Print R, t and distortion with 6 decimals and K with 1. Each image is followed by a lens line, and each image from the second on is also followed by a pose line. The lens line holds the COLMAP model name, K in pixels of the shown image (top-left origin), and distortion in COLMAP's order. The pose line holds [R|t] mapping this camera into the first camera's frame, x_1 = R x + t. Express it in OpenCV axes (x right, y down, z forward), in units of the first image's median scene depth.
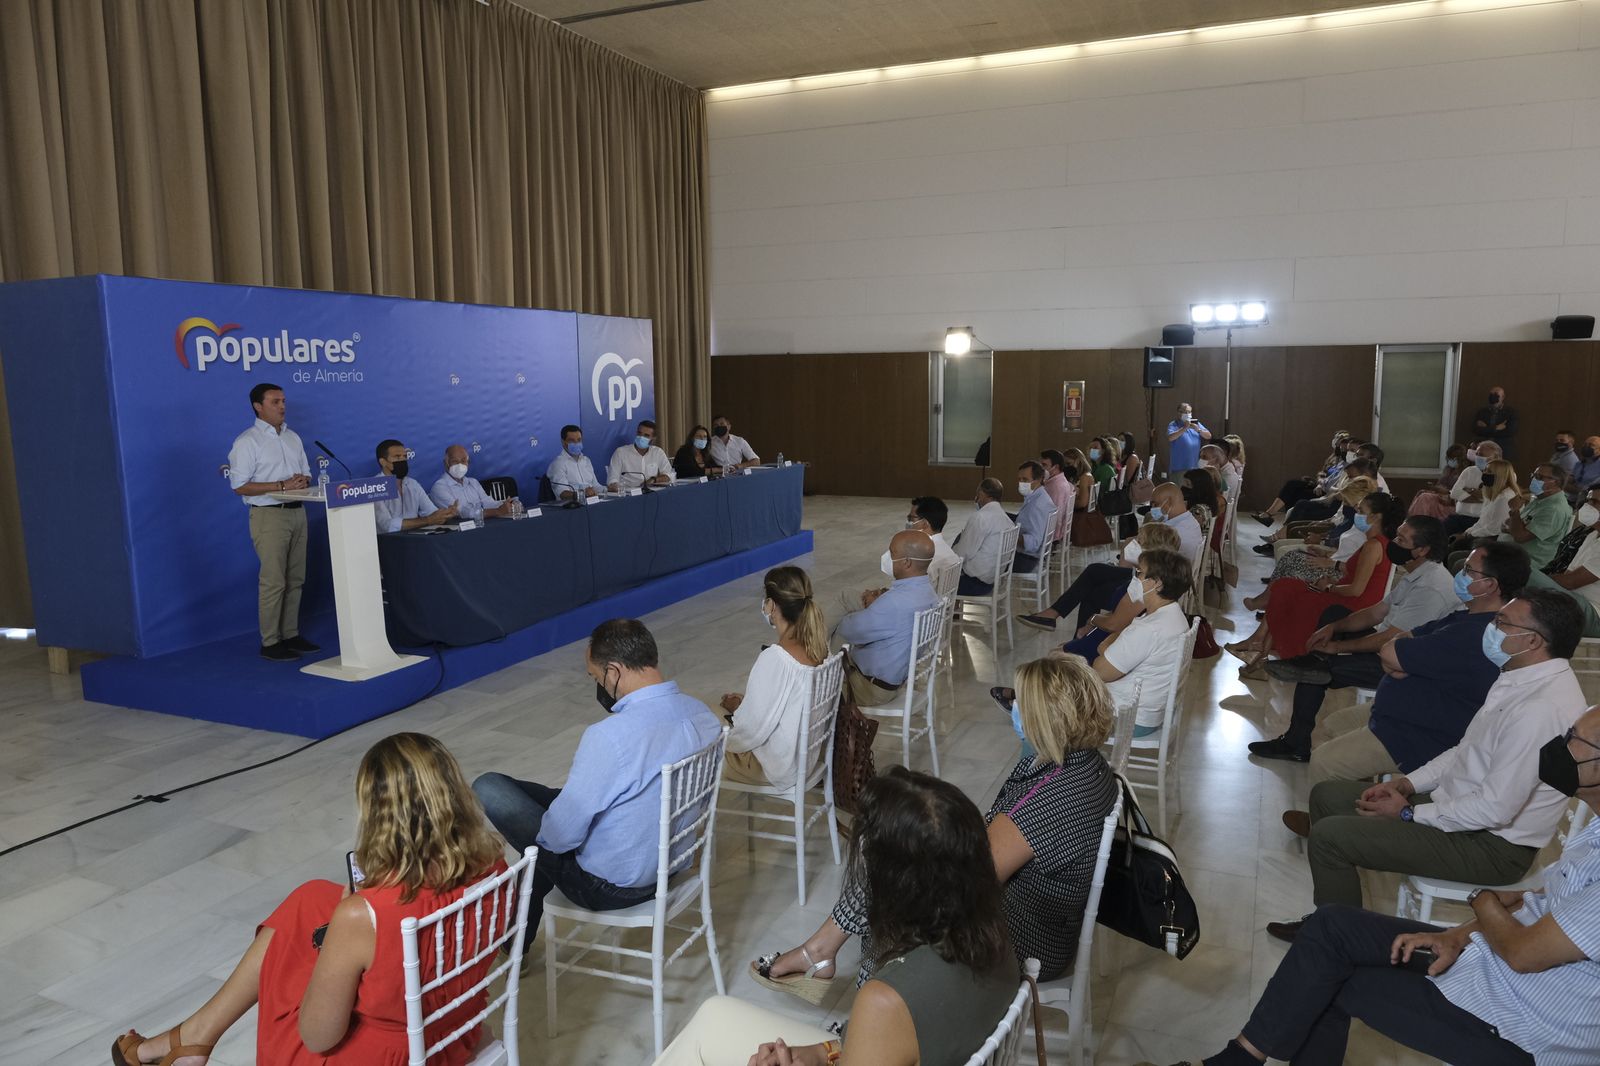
lens RADIAL K [[1071.7, 0, 800.0], [0, 1071.7, 533.0], [0, 0, 1]] dist [-0.022913, -0.000556]
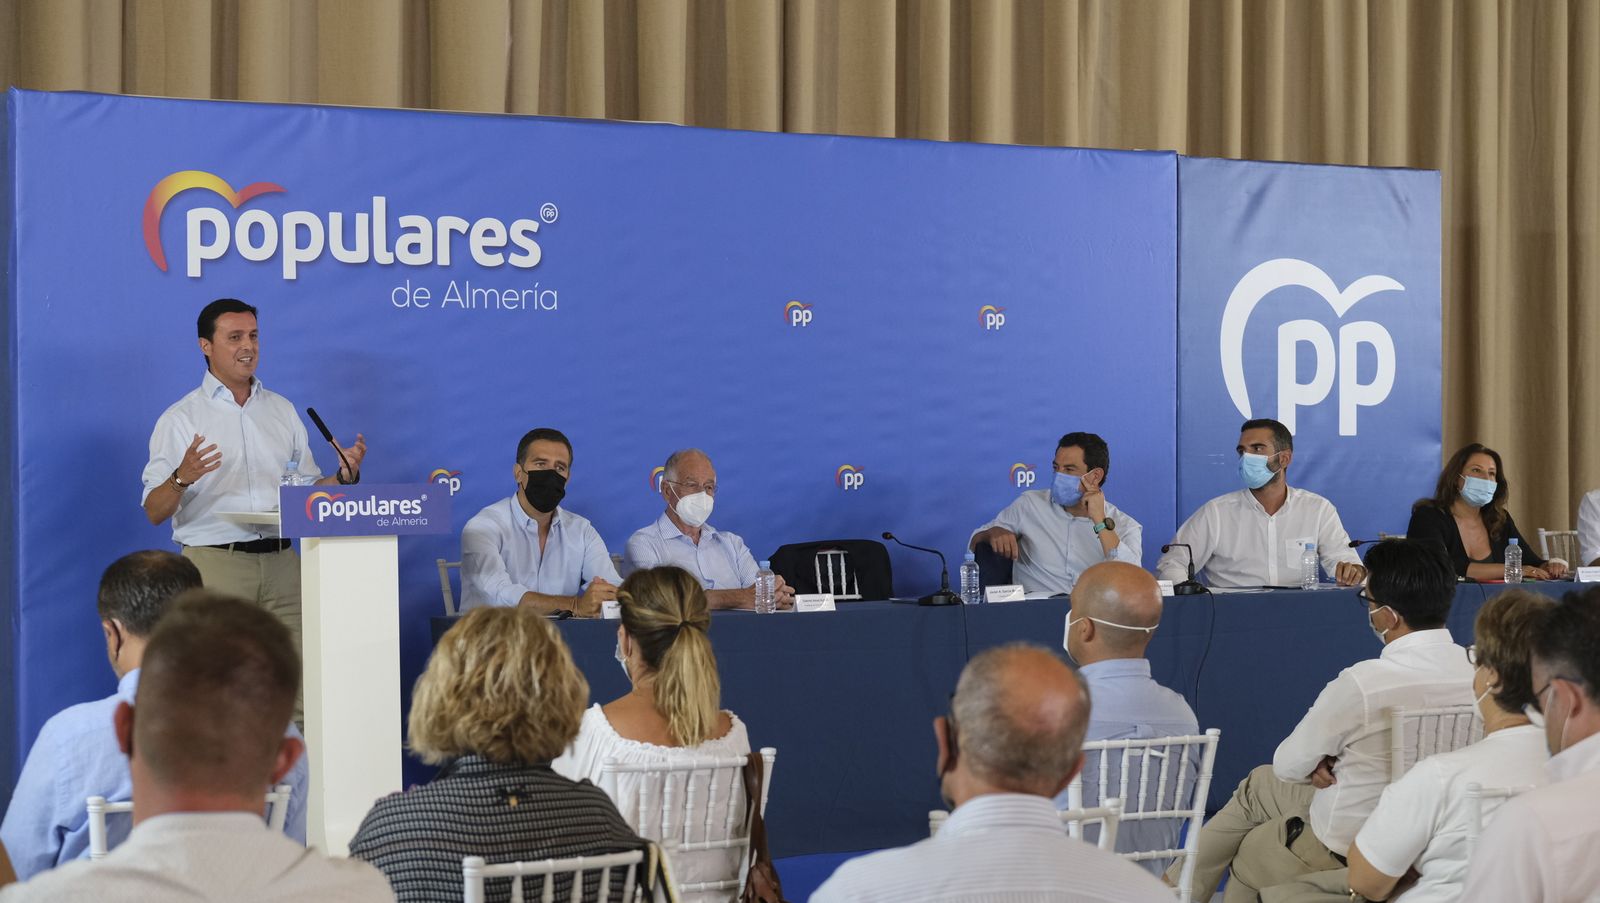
lens RADIAL K [[3531.0, 0, 800.0], [0, 3531.0, 451.5], [0, 0, 1]] dist [-0.007797, -0.009156]
pose [[0.851918, 0.011004, -0.523559, 0.463425], [-0.082246, 0.990183, -0.113017, 0.077333], [0.517176, 0.139342, 0.844460, -0.194566]]
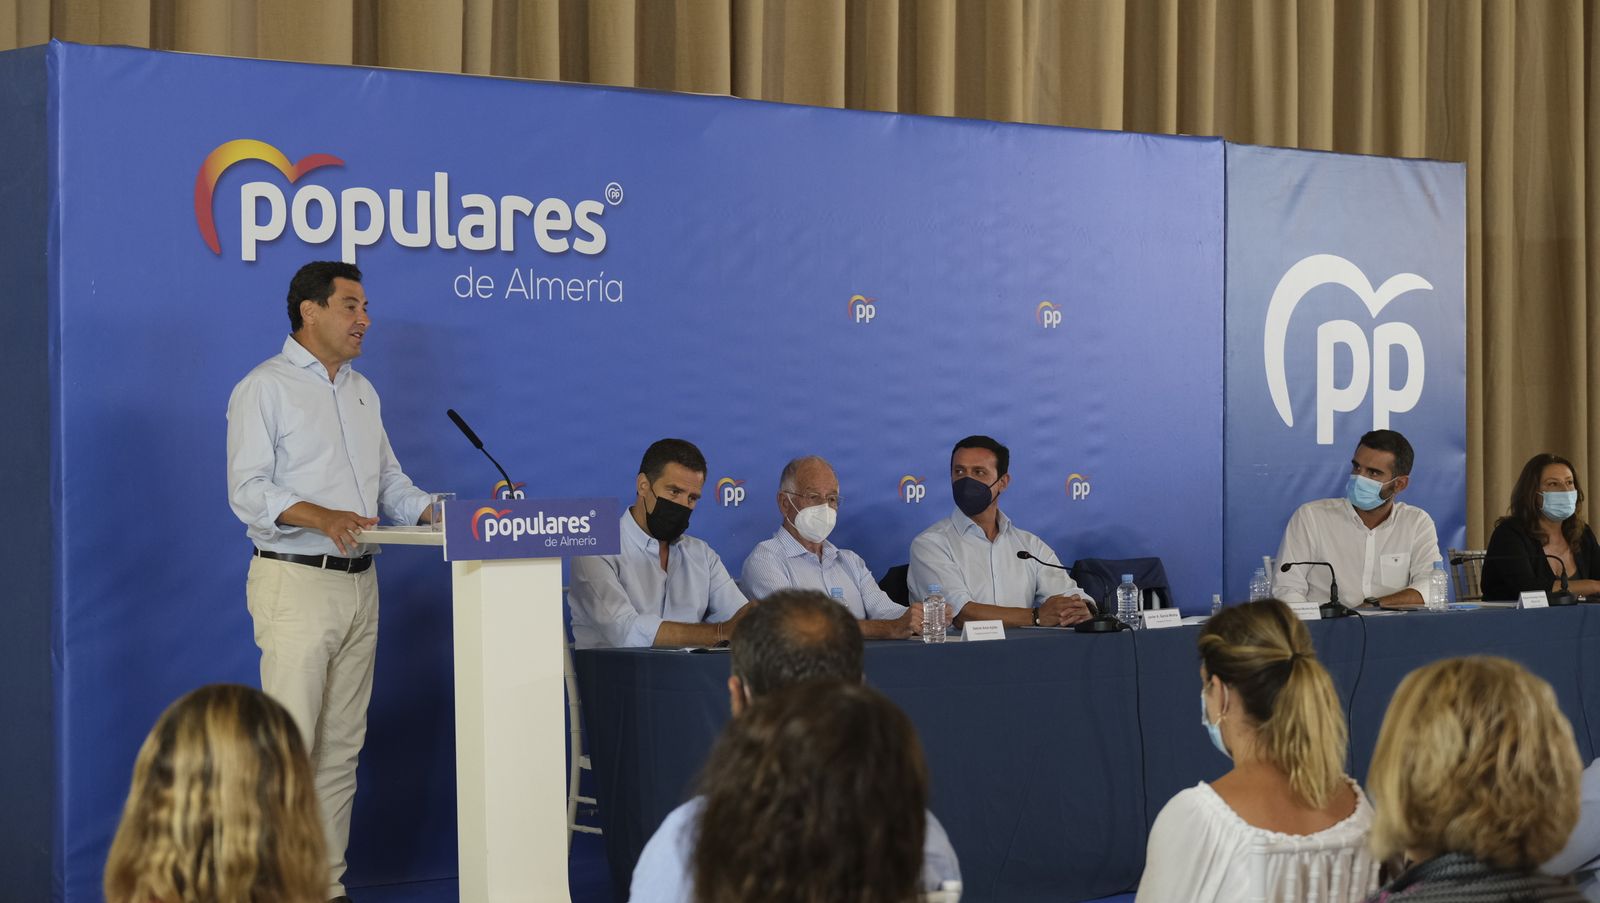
lens RADIAL K [[3531.0, 0, 800.0], [0, 3531.0, 451.5], [0, 0, 1]] dist [-0.007797, -0.009156]
pose [[0.914112, 0.011059, -0.405310, 0.192991], [-0.067495, 0.989831, -0.125215, 0.076214], [0.399804, 0.141817, 0.905563, -0.168892]]
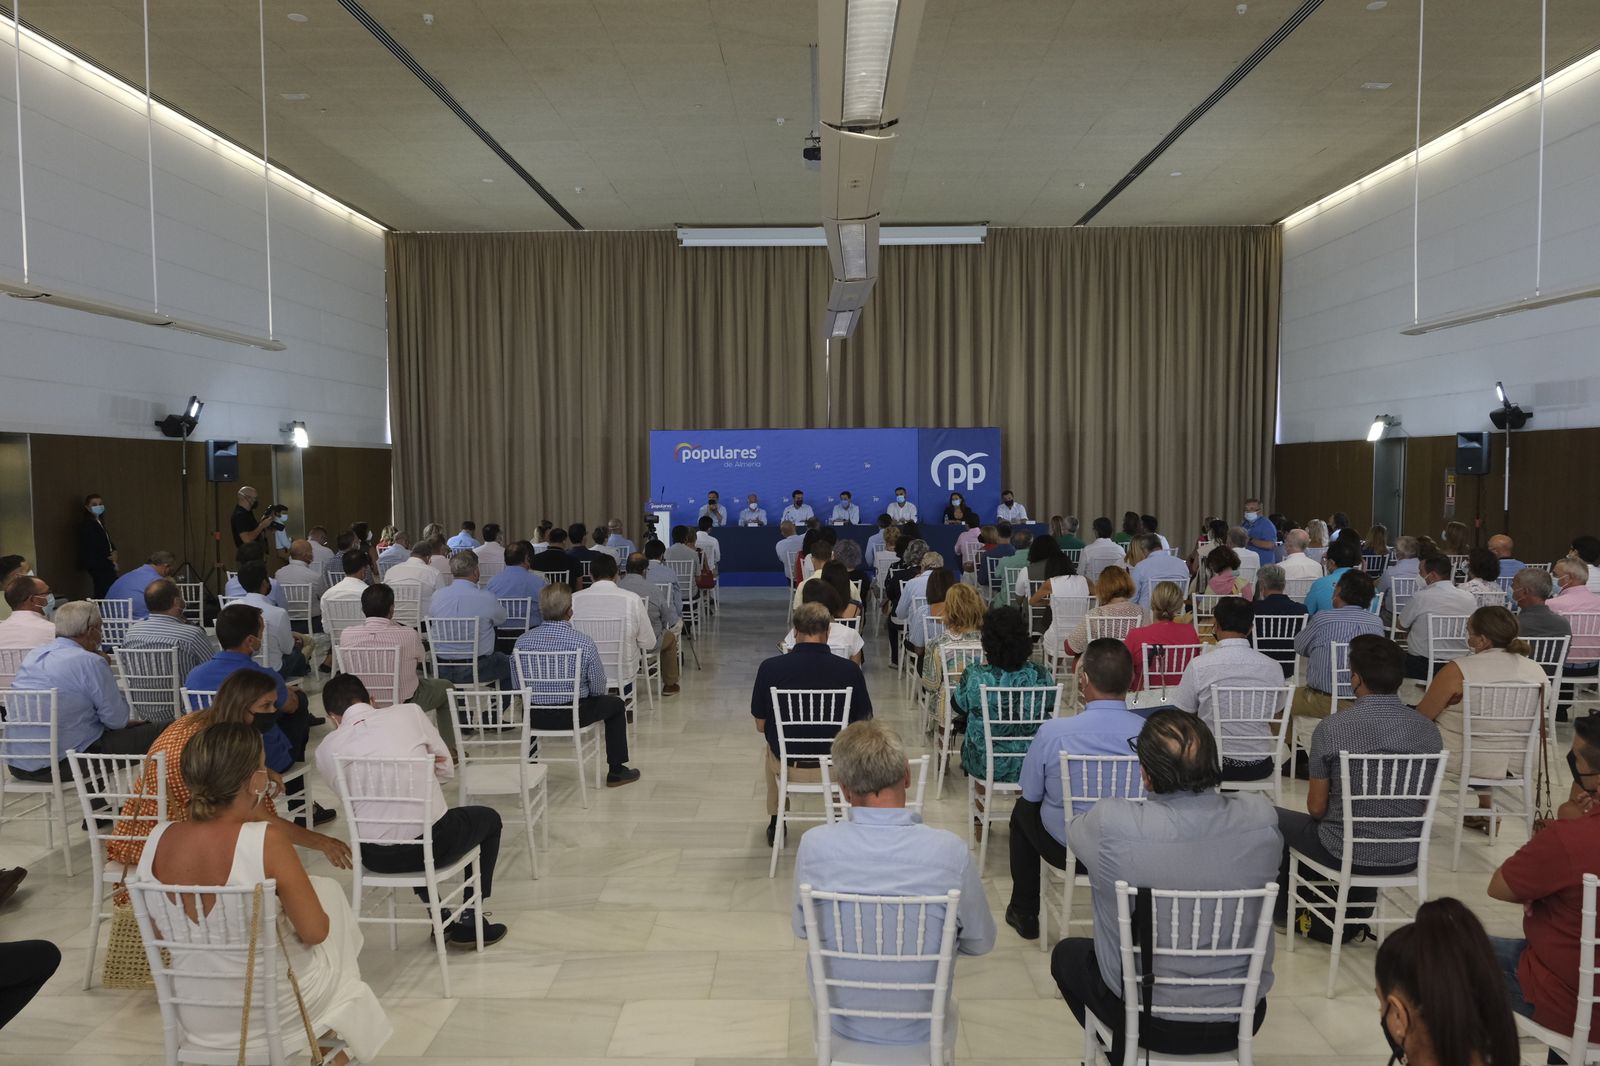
lens RADIAL K [[1071.7, 0, 800.0], [0, 1071.7, 533.0], [0, 0, 1]] dist [-0.022913, -0.000556]
pose [[0.373234, 0.060203, -0.925782, 1.797544], [-0.129598, 0.991491, 0.012228, -0.040919], [0.918641, 0.115416, 0.377860, 0.230568]]
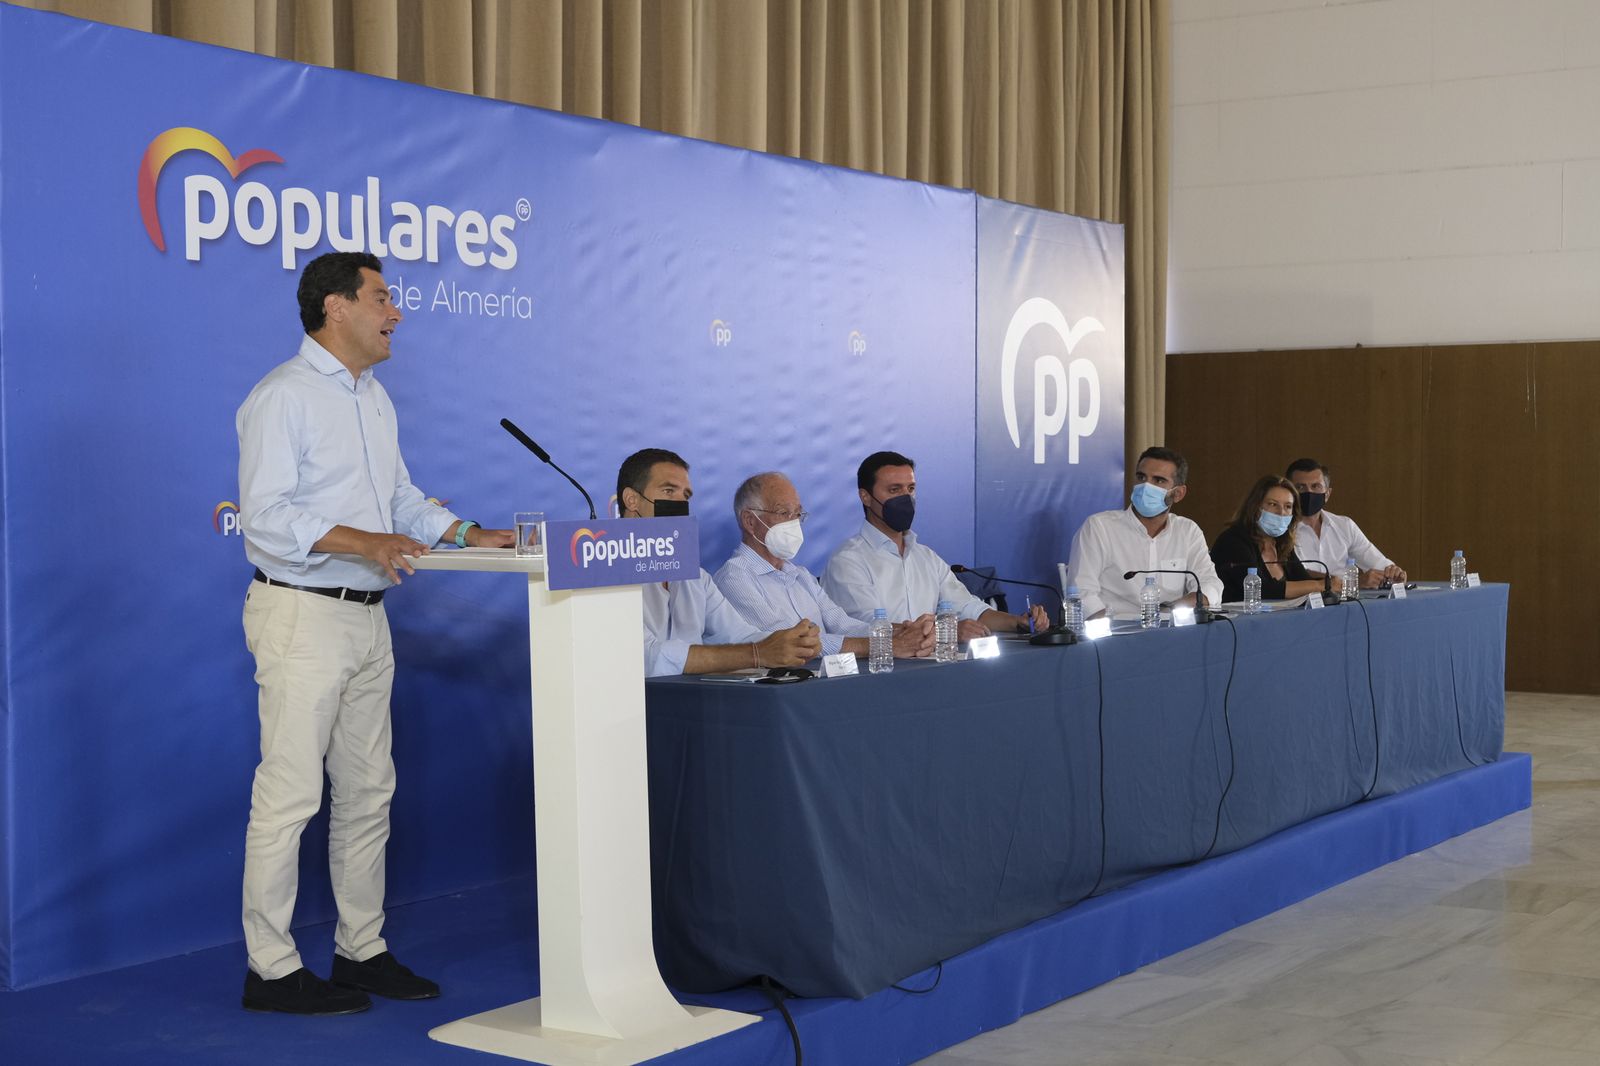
lens RADIAL K [[2377.3, 0, 830.2], [0, 2377.3, 535.0], [0, 0, 1]] dist [0.011171, -0.058295]
pose [[0.989058, 0.012869, -0.146965, -0.170205], [-0.029864, 0.993029, -0.114024, 0.037248], [0.144474, 0.117165, 0.982548, 0.152671]]
